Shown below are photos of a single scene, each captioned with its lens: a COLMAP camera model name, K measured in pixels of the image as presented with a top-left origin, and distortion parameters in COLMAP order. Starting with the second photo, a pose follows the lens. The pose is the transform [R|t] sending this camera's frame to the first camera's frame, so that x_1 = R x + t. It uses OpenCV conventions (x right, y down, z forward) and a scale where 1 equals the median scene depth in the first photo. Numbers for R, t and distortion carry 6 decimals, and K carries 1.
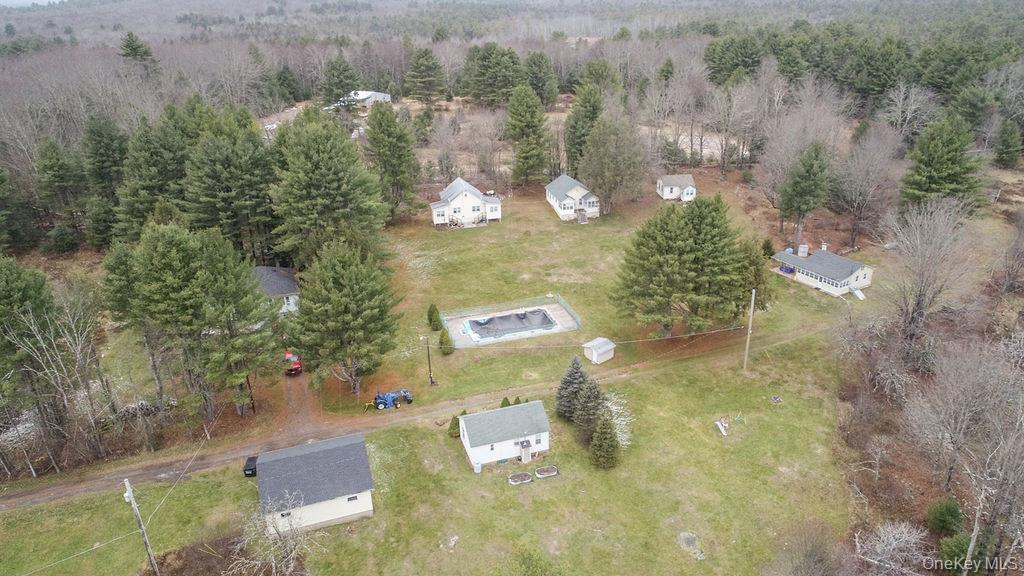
lens RADIAL K [[684.4, 0, 512.0], [0, 684.4, 288.0], [0, 0, 1]] dist [-0.003189, 0.000972]
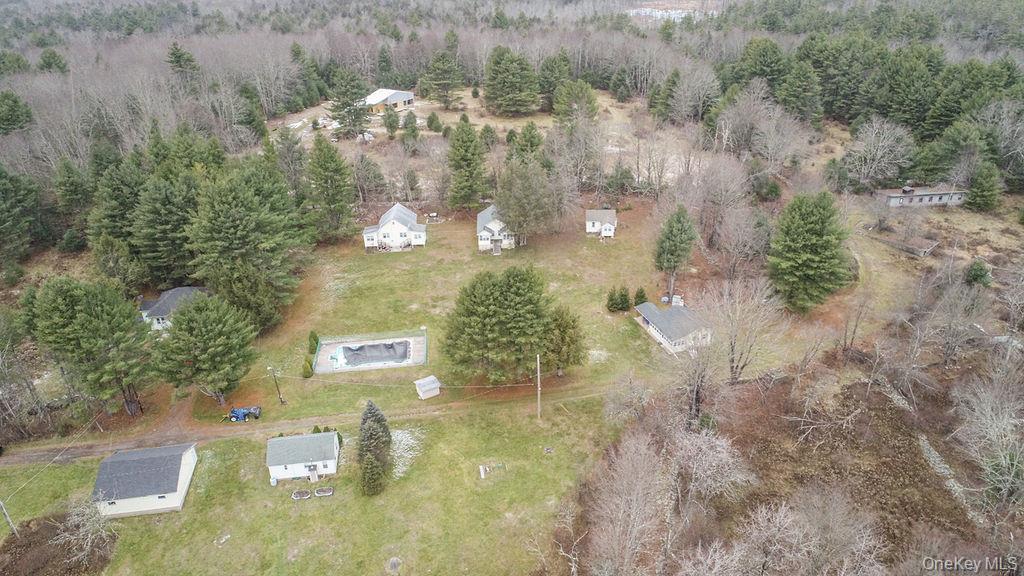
lens RADIAL K [[684.4, 0, 512.0], [0, 684.4, 288.0], [0, 0, 1]] dist [-0.003189, 0.000972]
pose [[0.983325, 0.080835, -0.162901, 0.496540], [-0.069393, 0.994784, 0.074757, -0.196752], [0.168094, -0.062206, 0.983806, -0.143003]]
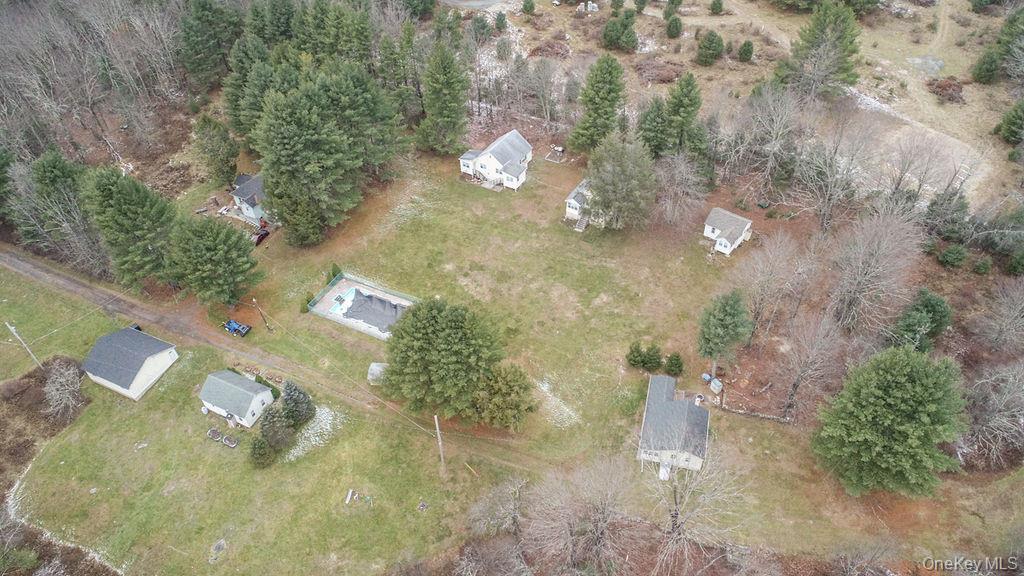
lens RADIAL K [[684.4, 0, 512.0], [0, 684.4, 288.0], [0, 0, 1]] dist [-0.003189, 0.000972]
pose [[0.719555, 0.481329, -0.500563, 0.873803], [-0.269011, 0.857740, 0.438081, -0.657869], [0.640214, -0.180567, 0.746674, 0.340767]]
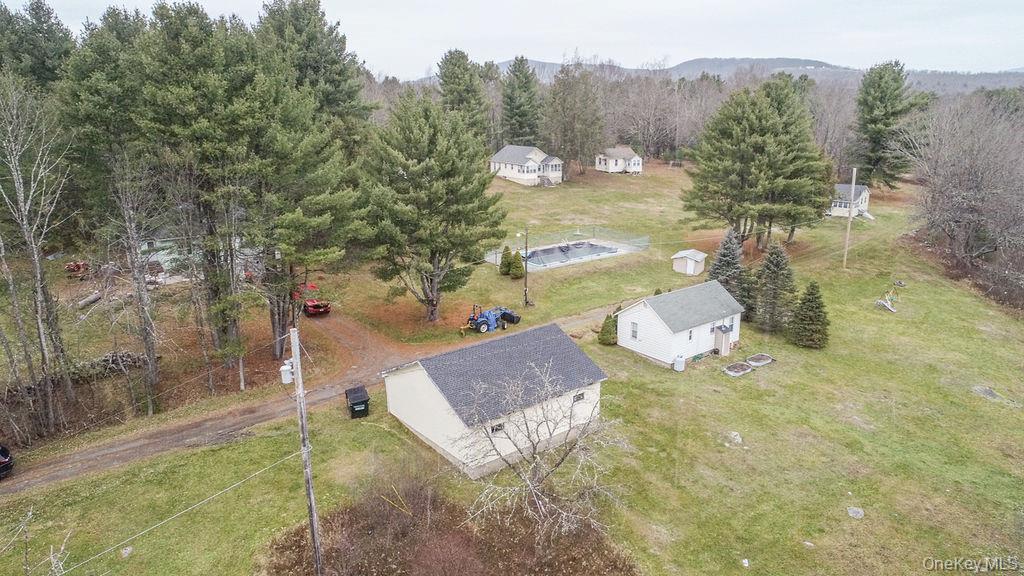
lens RADIAL K [[684.4, 0, 512.0], [0, 684.4, 288.0], [0, 0, 1]] dist [-0.003189, 0.000972]
pose [[0.940711, -0.071440, 0.331602, -0.386591], [0.119820, 0.984535, -0.127807, 0.222377], [-0.317343, 0.159962, 0.934722, 0.331362]]
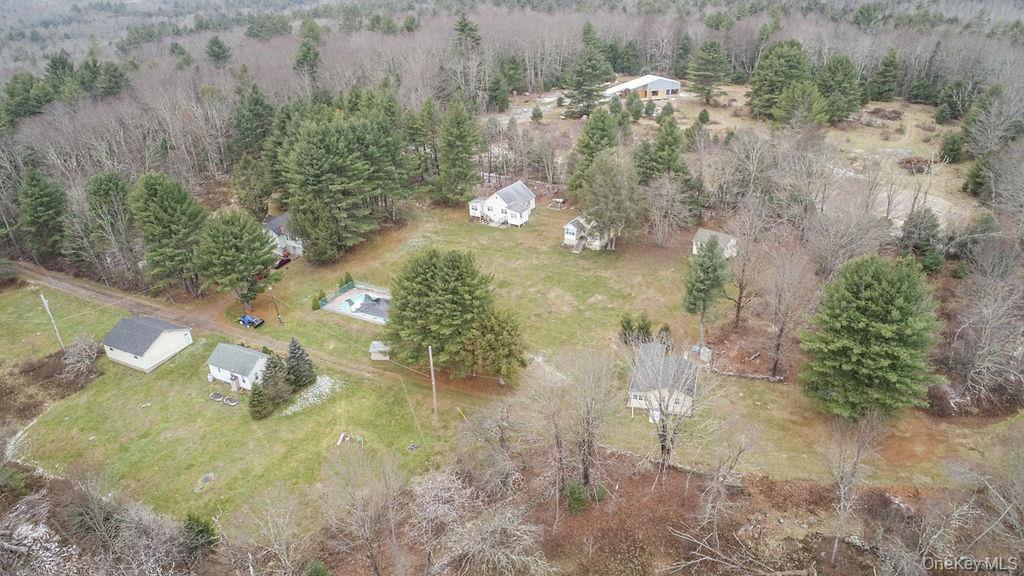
lens RADIAL K [[684.4, 0, 512.0], [0, 684.4, 288.0], [0, 0, 1]] dist [-0.003189, 0.000972]
pose [[0.695632, 0.324268, -0.641051, 1.122293], [-0.272756, 0.944731, 0.181902, -0.321030], [0.664606, 0.048314, 0.745631, 0.280056]]
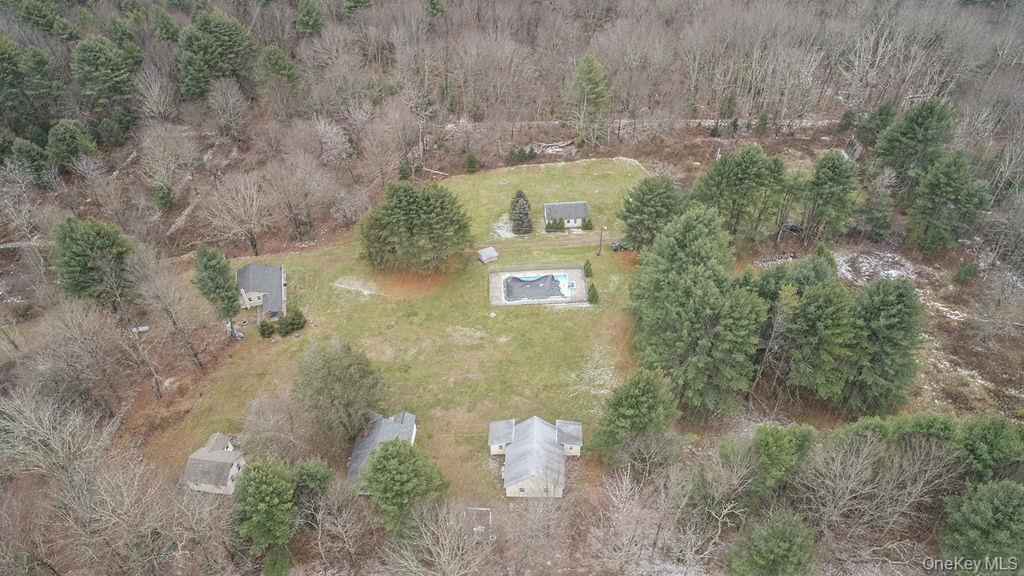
lens RADIAL K [[684.4, 0, 512.0], [0, 684.4, 288.0], [0, 0, 1]] dist [-0.003189, 0.000972]
pose [[-0.967777, -0.135929, 0.211970, -0.282739], [0.140637, 0.406493, 0.902765, -1.371745], [-0.208877, 0.903486, -0.374278, 1.788670]]
